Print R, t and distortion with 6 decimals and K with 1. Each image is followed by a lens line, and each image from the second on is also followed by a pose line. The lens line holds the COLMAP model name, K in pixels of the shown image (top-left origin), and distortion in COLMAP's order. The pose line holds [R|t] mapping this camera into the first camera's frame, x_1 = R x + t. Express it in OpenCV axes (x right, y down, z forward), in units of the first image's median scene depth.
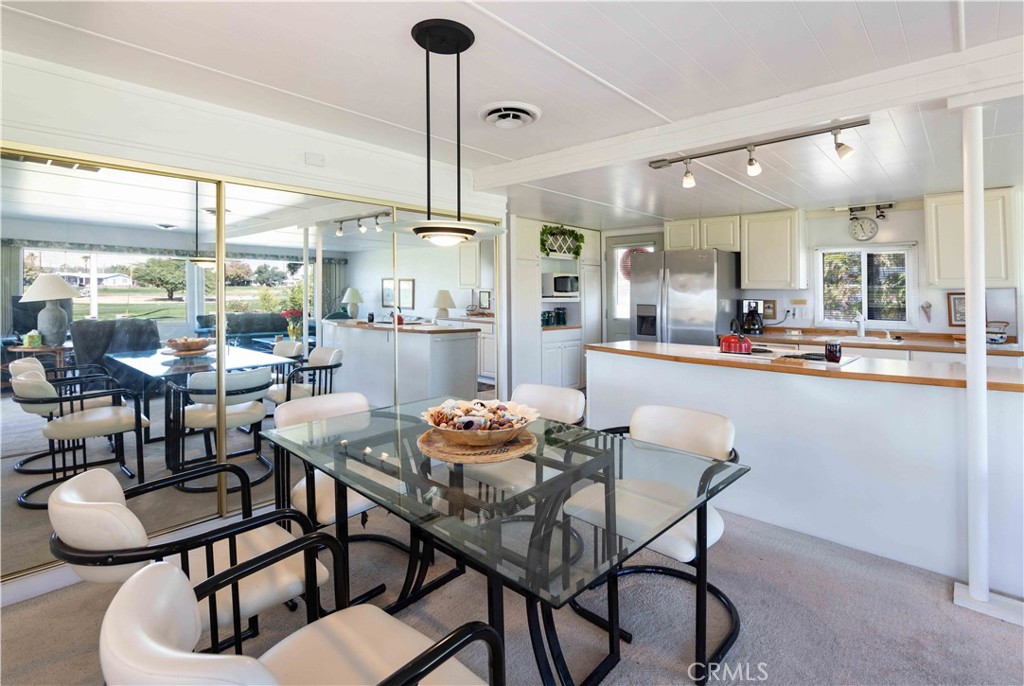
lens RADIAL K [[482.9, 0, 515.2], [0, 482.9, 300.0], [0, 0, 1]] dist [-0.014049, -0.000487]
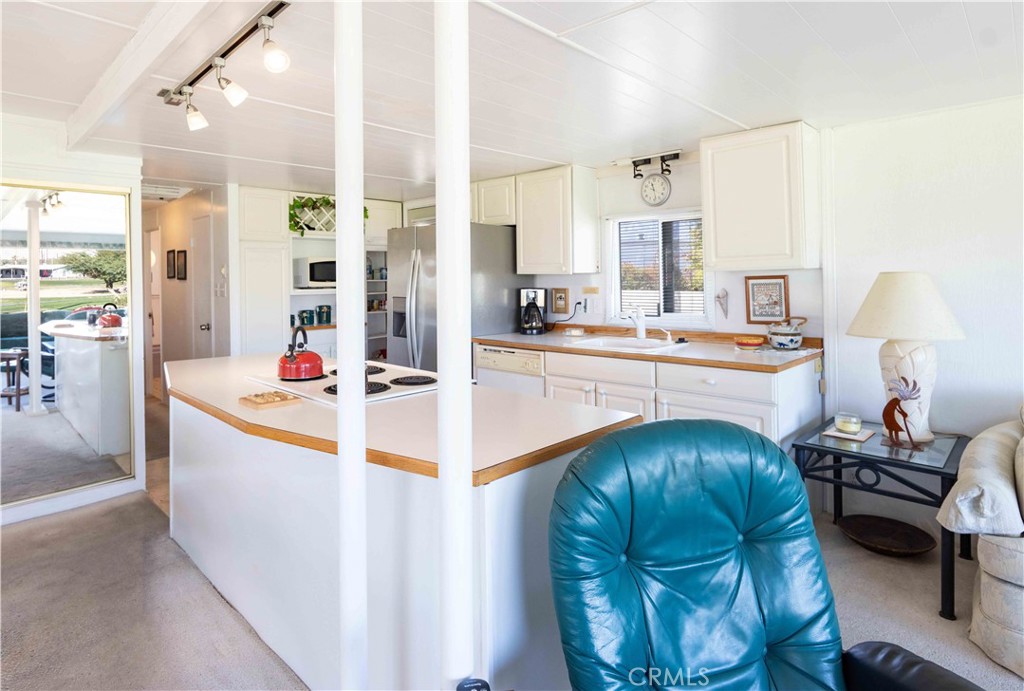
lens RADIAL K [[535.1, 0, 507.3], [0, 535.1, 307.9], [0, 0, 1]] dist [-0.029209, 0.000140]
pose [[0.999308, -0.014318, -0.034328, 0.483042], [0.015787, 0.998954, 0.042903, -0.006966], [0.033678, -0.043415, 0.998489, 0.161547]]
